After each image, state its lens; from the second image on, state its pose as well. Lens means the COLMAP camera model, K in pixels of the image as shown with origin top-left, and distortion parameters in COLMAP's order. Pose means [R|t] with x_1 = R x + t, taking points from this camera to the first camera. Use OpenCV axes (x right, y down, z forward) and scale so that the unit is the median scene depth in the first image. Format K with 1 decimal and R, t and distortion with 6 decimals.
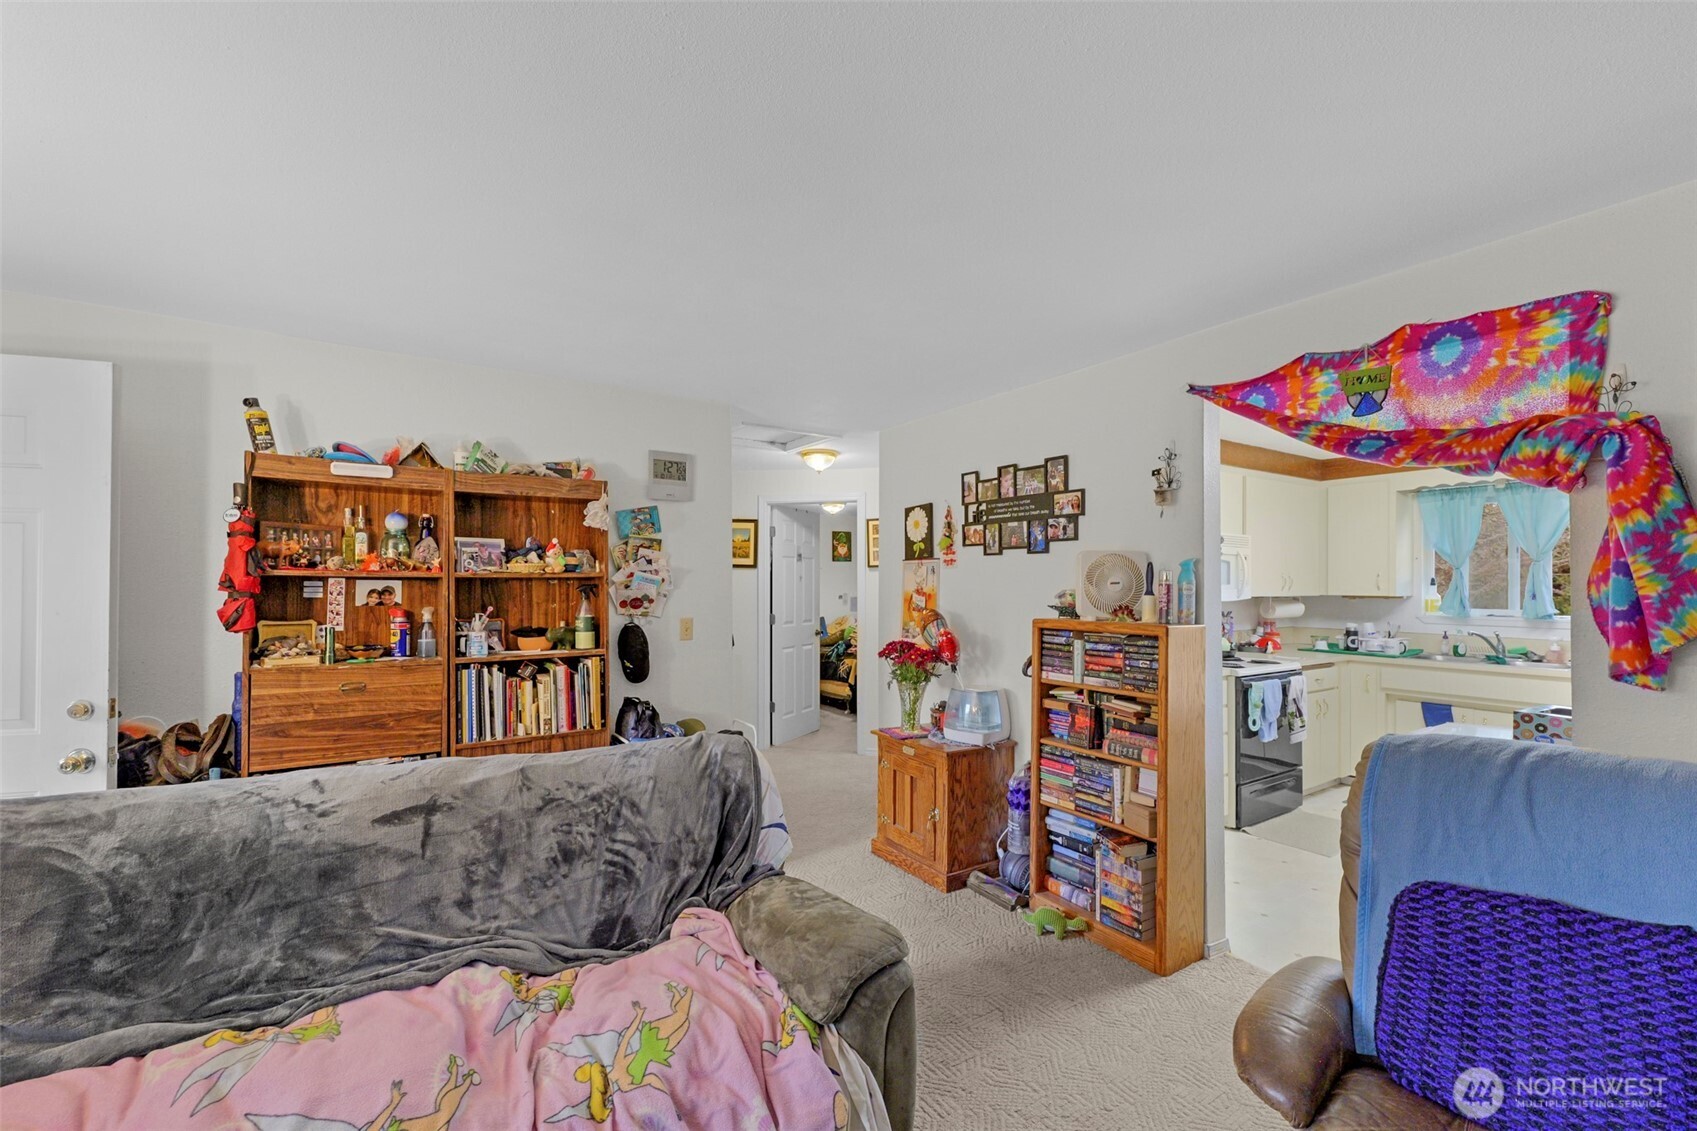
lens RADIAL K [[694.1, 0, 848.7], [0, 694.1, 574.2], [0, 0, 1]] dist [-0.001008, -0.000059]
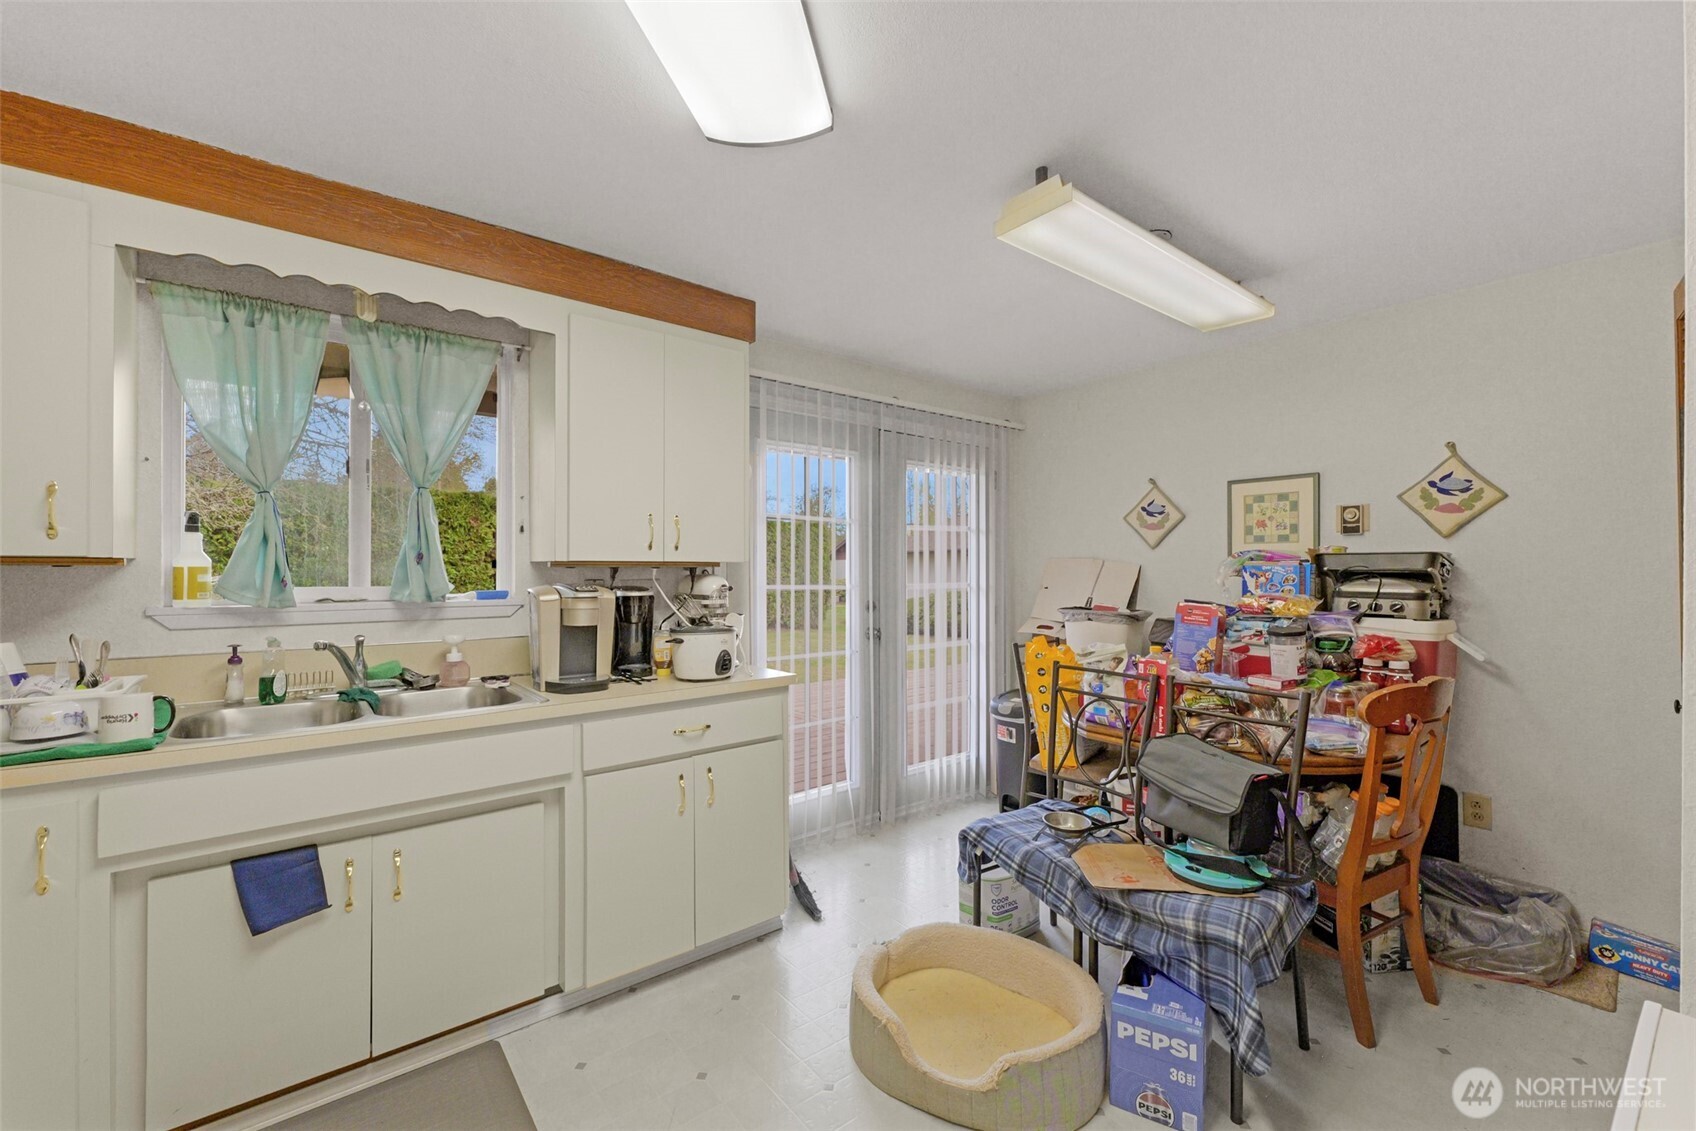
lens RADIAL K [[693.7, 0, 851.6], [0, 693.7, 568.9], [0, 0, 1]] dist [-0.001008, -0.000059]
pose [[-0.096008, 0.002289, 0.995378, 0.436027], [-0.010114, 0.999943, -0.003275, 0.036712], [-0.995329, -0.010382, -0.095980, 0.697057]]
